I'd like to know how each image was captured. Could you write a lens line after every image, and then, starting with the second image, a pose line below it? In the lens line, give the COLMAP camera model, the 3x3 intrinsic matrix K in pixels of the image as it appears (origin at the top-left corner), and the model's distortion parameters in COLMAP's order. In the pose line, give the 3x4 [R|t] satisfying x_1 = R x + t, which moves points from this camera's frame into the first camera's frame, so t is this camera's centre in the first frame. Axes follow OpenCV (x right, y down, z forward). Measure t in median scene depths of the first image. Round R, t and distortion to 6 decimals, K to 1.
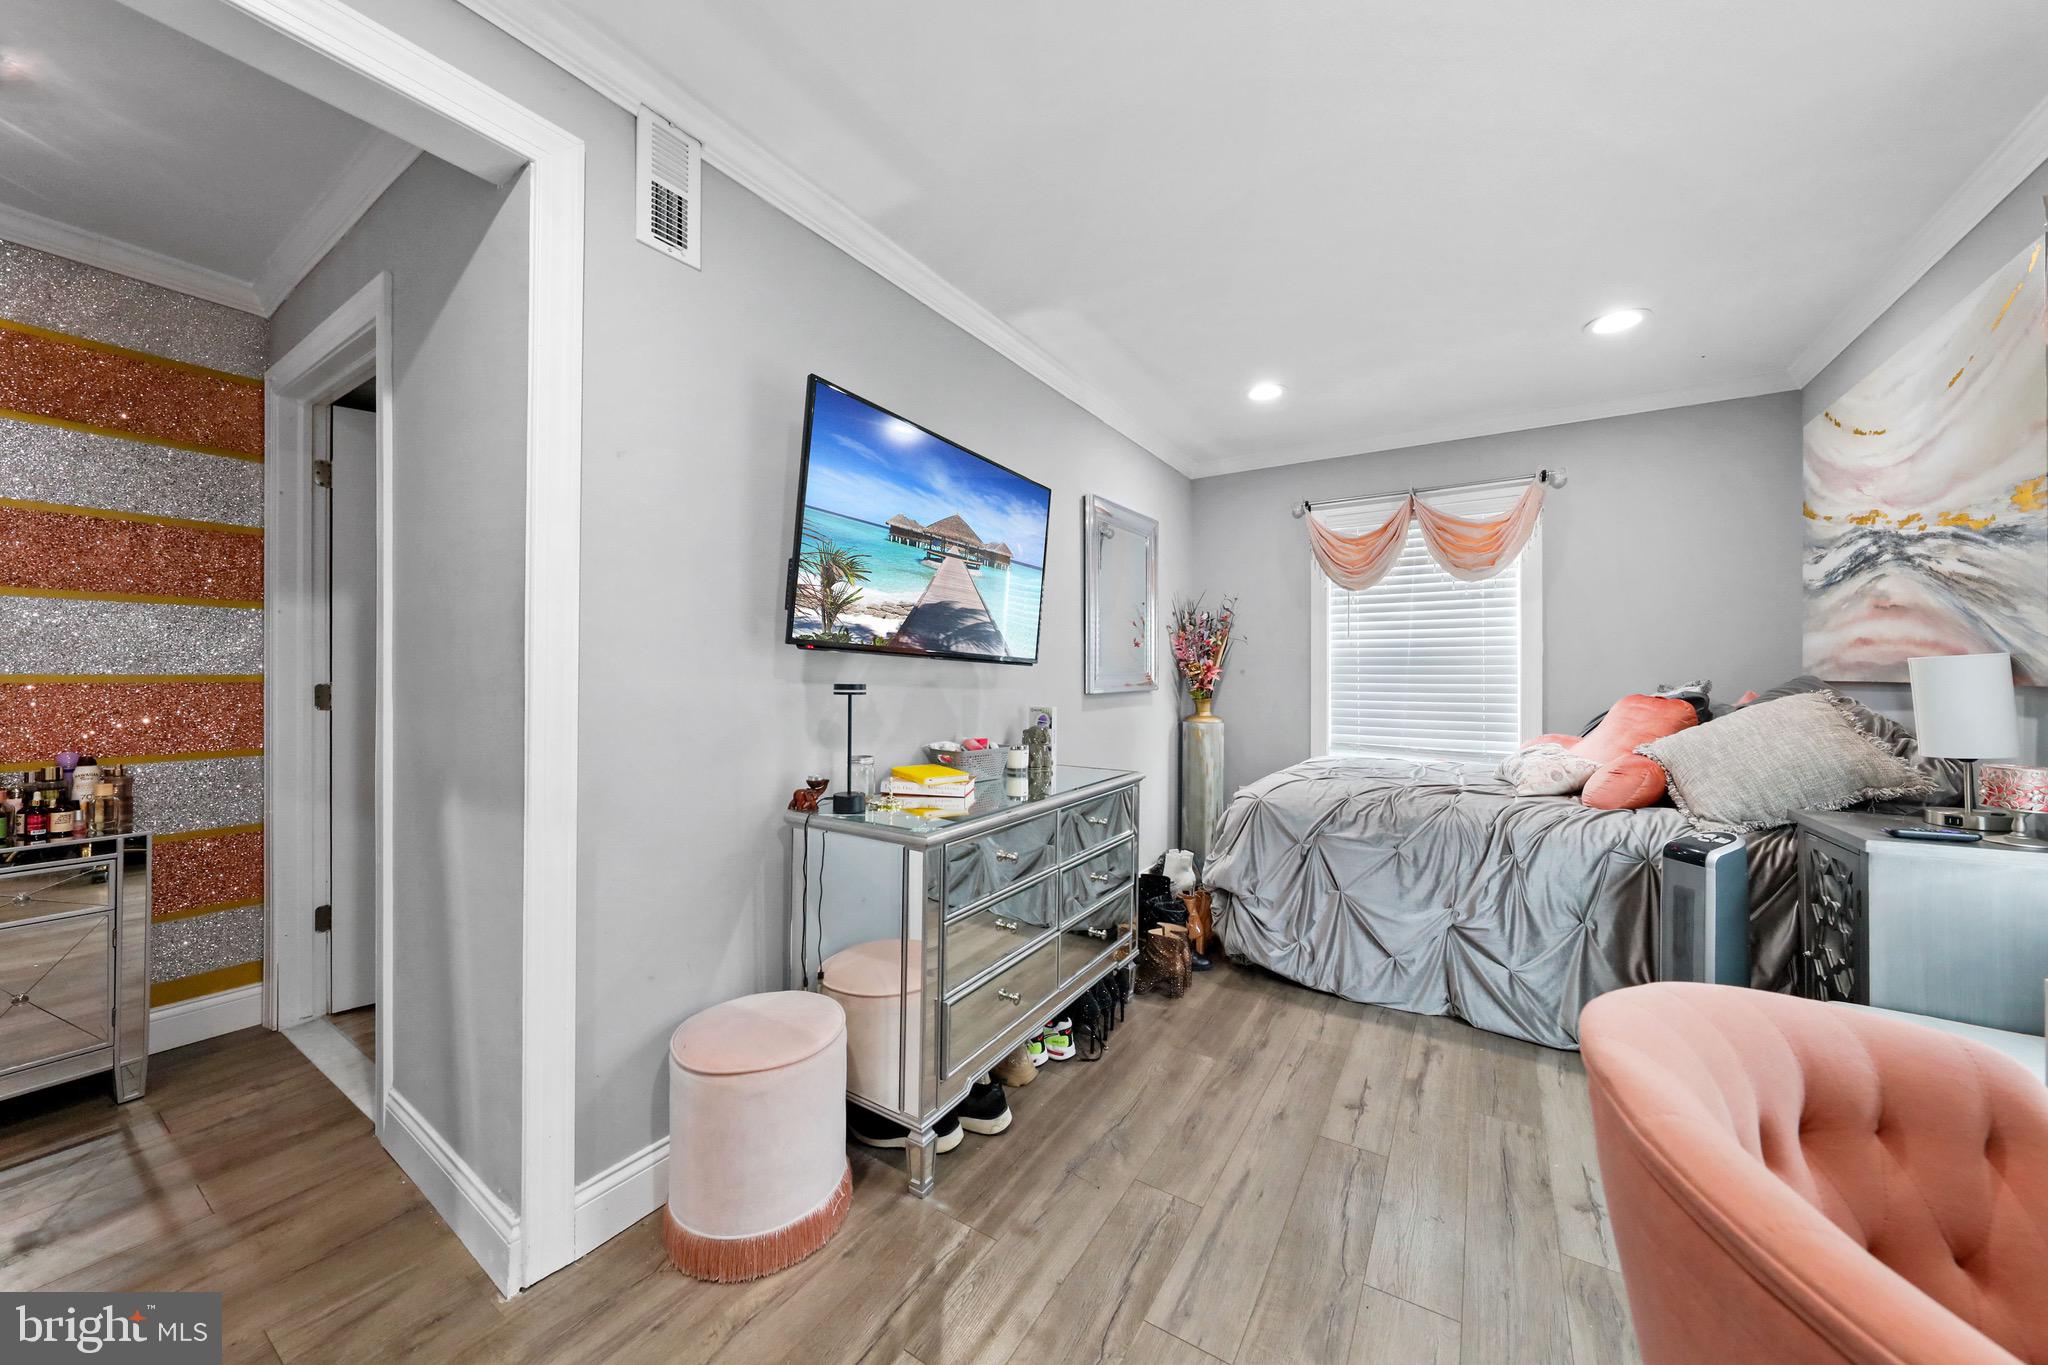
lens RADIAL K [[718.0, 0, 1024.0], [0, 718.0, 682.5], [0, 0, 1]] dist [0.000112, -0.000006]
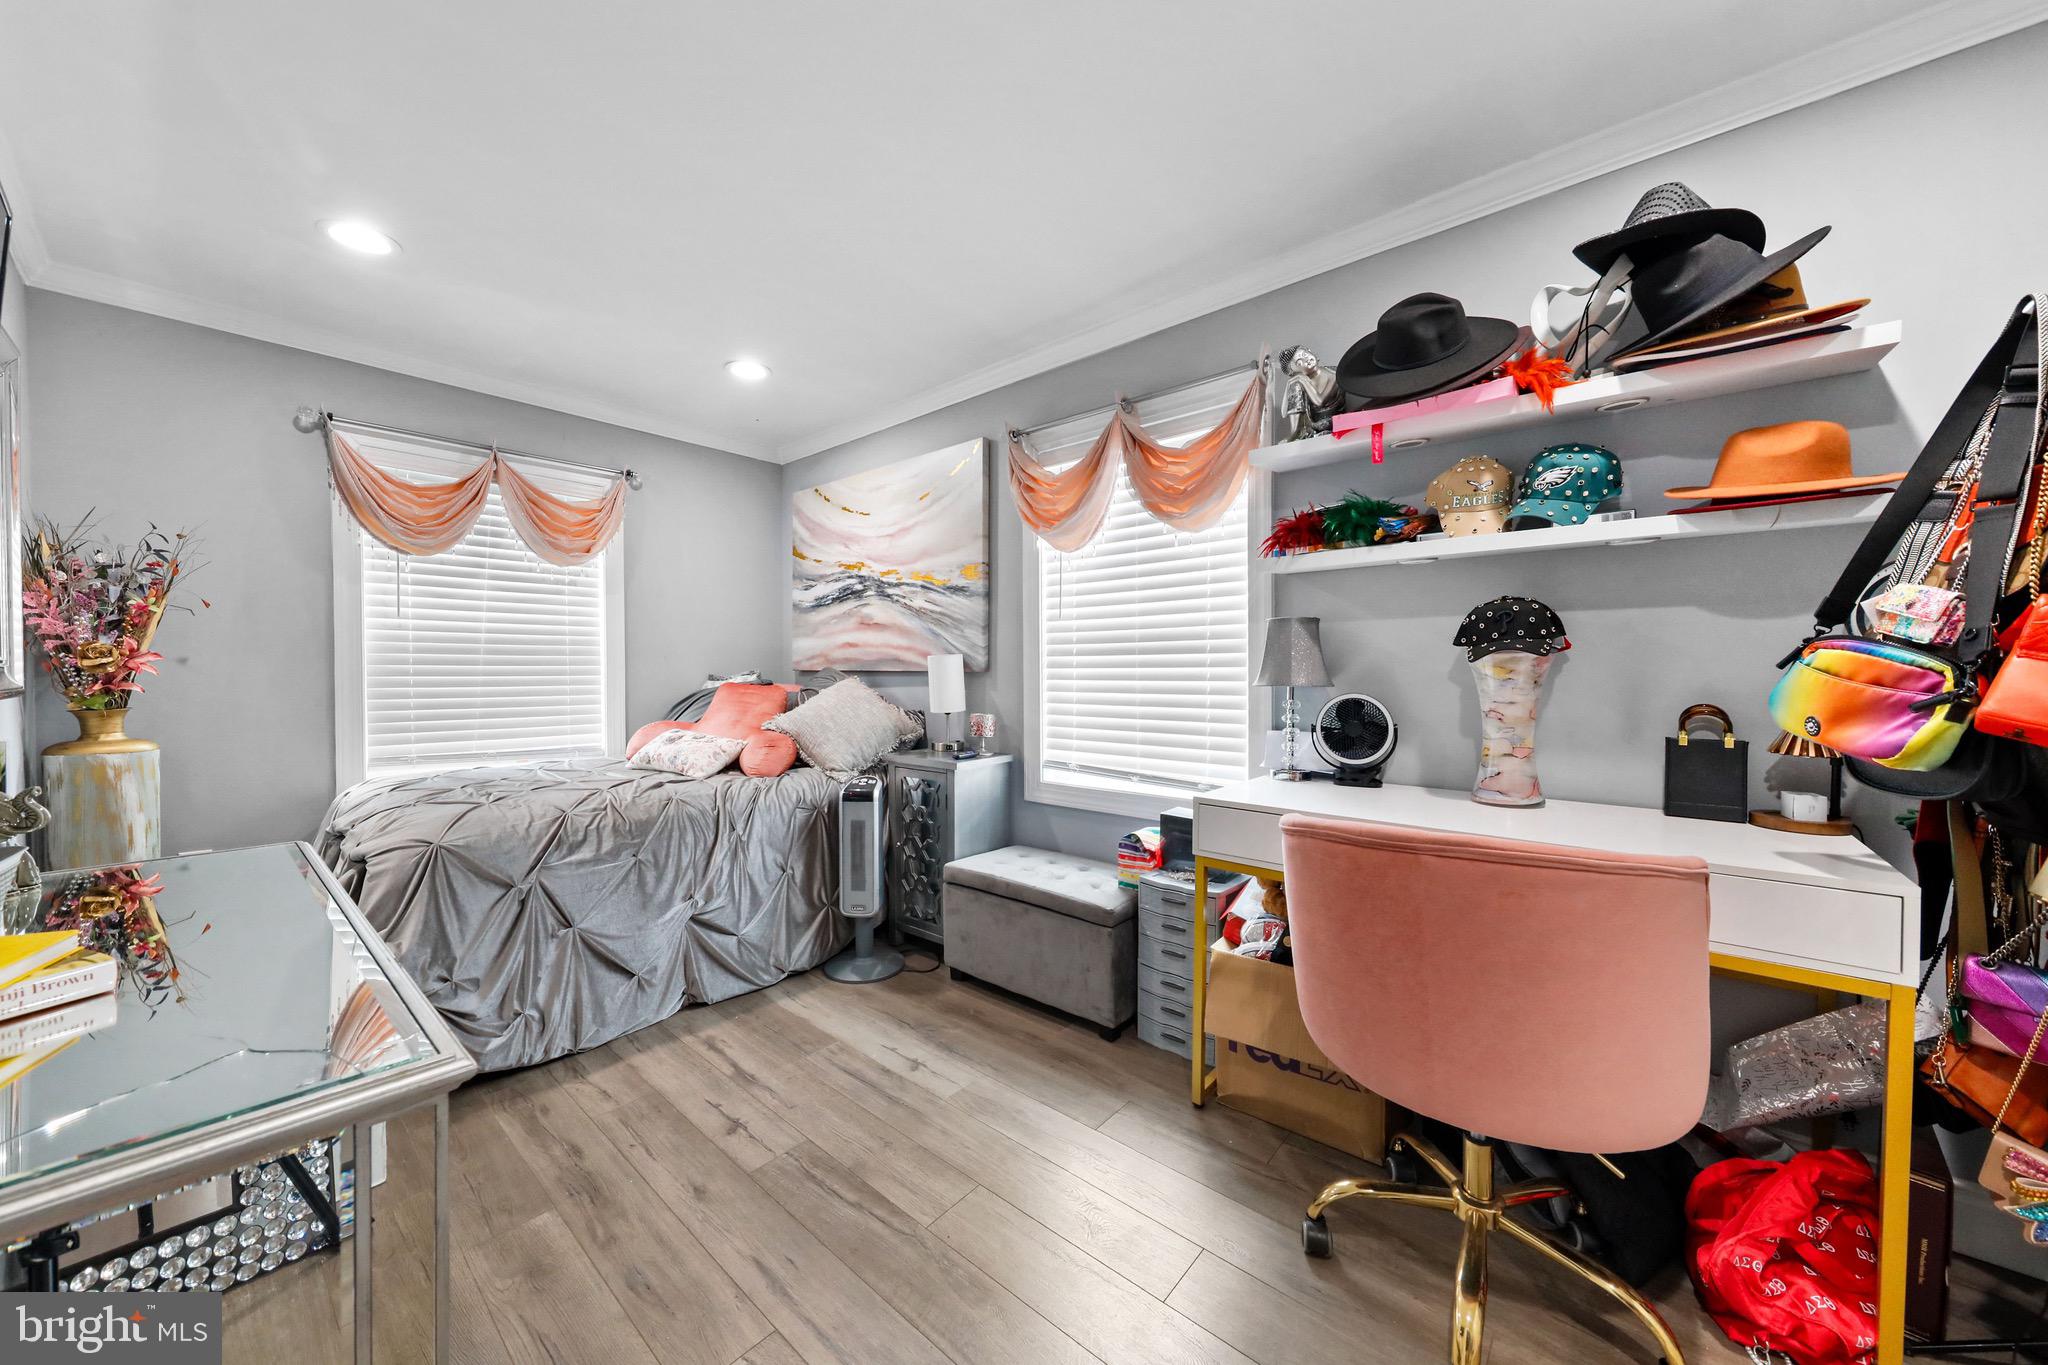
lens RADIAL K [[710.9, 0, 1021.2], [0, 710.9, 691.5], [0, 0, 1]] dist [-0.000458, -0.000015]
pose [[0.149241, -0.033990, 0.988216, -0.297590], [0.010551, 0.999407, 0.032782, -0.002430], [-0.988745, 0.005534, 0.149511, 0.385132]]
